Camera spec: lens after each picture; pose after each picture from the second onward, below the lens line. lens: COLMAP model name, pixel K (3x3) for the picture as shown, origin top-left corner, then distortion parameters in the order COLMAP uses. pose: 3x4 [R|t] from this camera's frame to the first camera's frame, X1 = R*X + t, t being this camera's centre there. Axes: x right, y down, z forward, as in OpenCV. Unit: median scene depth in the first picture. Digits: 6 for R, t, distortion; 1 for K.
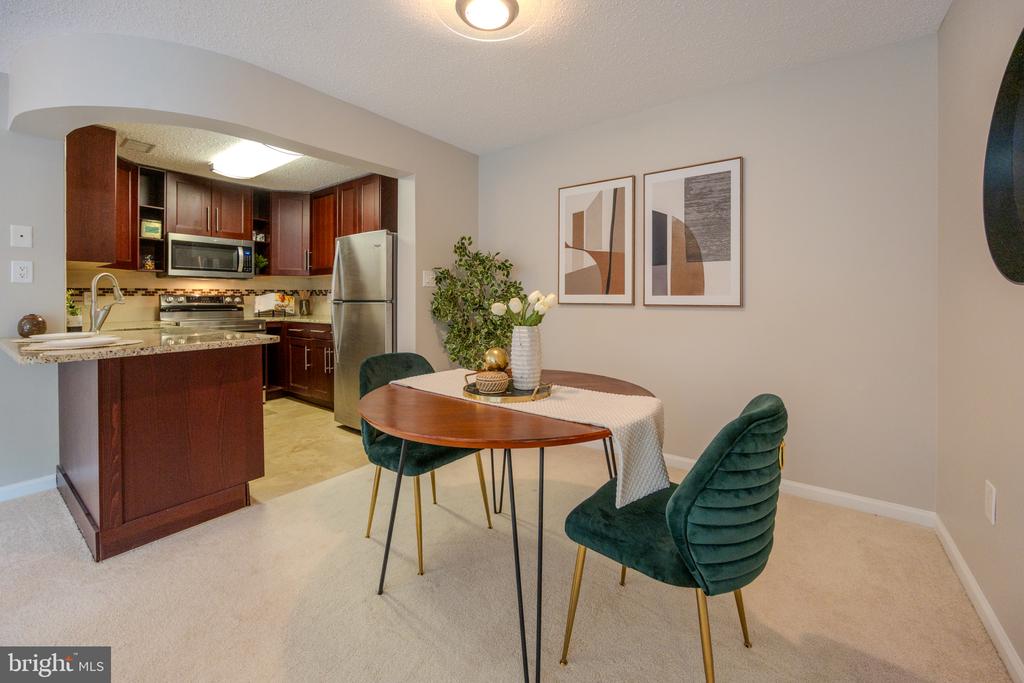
lens RADIAL K [[412.5, 0, 520.4], [0, 412.5, 292.7], [0, 0, 1]] dist [-0.006801, -0.000189]
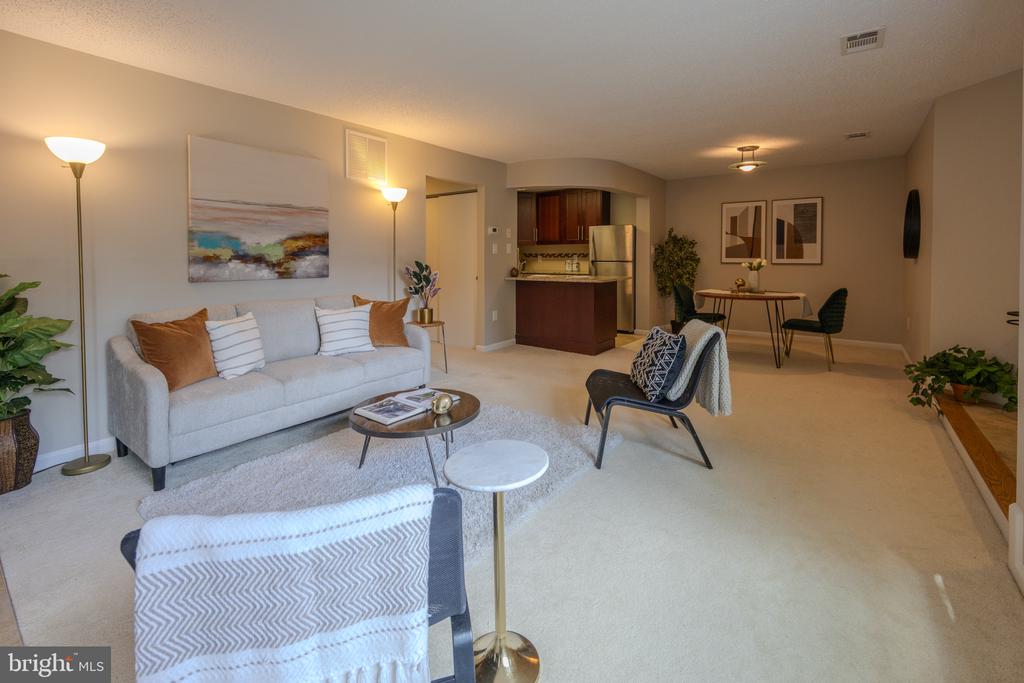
lens RADIAL K [[411.5, 0, 537.0], [0, 411.5, 264.6], [0, 0, 1]] dist [-0.001716, 0.000450]
pose [[0.999697, 0.000426, -0.024618, -0.799126], [0.000360, 0.999491, 0.031912, -0.027374], [0.024619, -0.031912, 0.999187, -1.070850]]
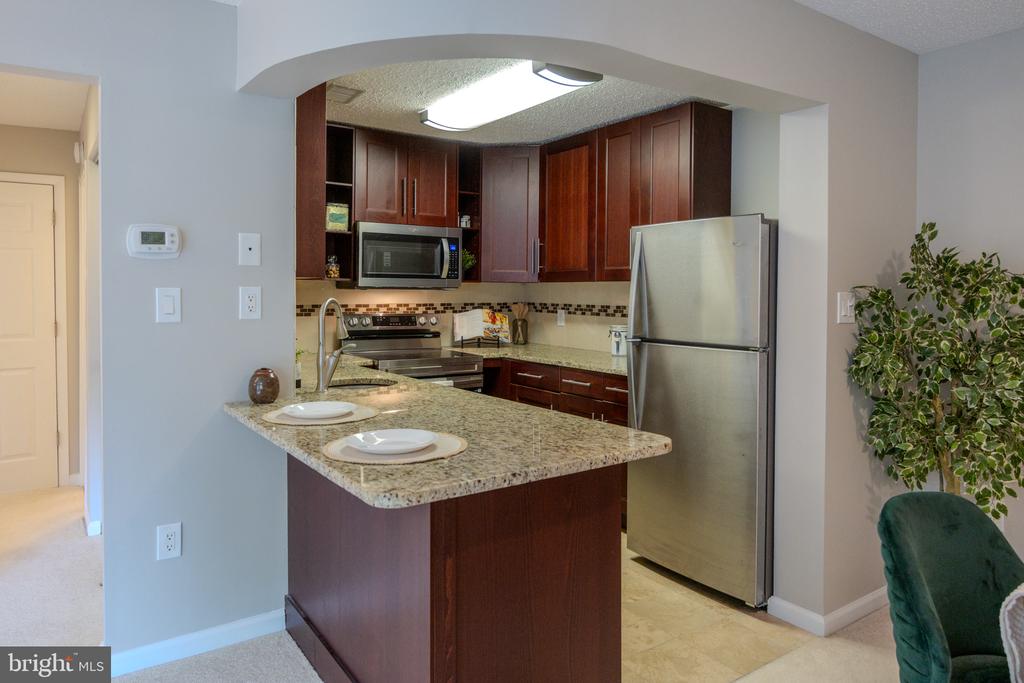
lens RADIAL K [[677.3, 0, 517.5], [0, 677.3, 298.1], [0, 0, 1]] dist [-0.016747, -0.015688]
pose [[0.942161, 0.011639, -0.334960, -0.357136], [-0.005168, 0.999783, 0.020205, -0.066044], [0.335122, -0.017305, 0.942016, 0.092896]]
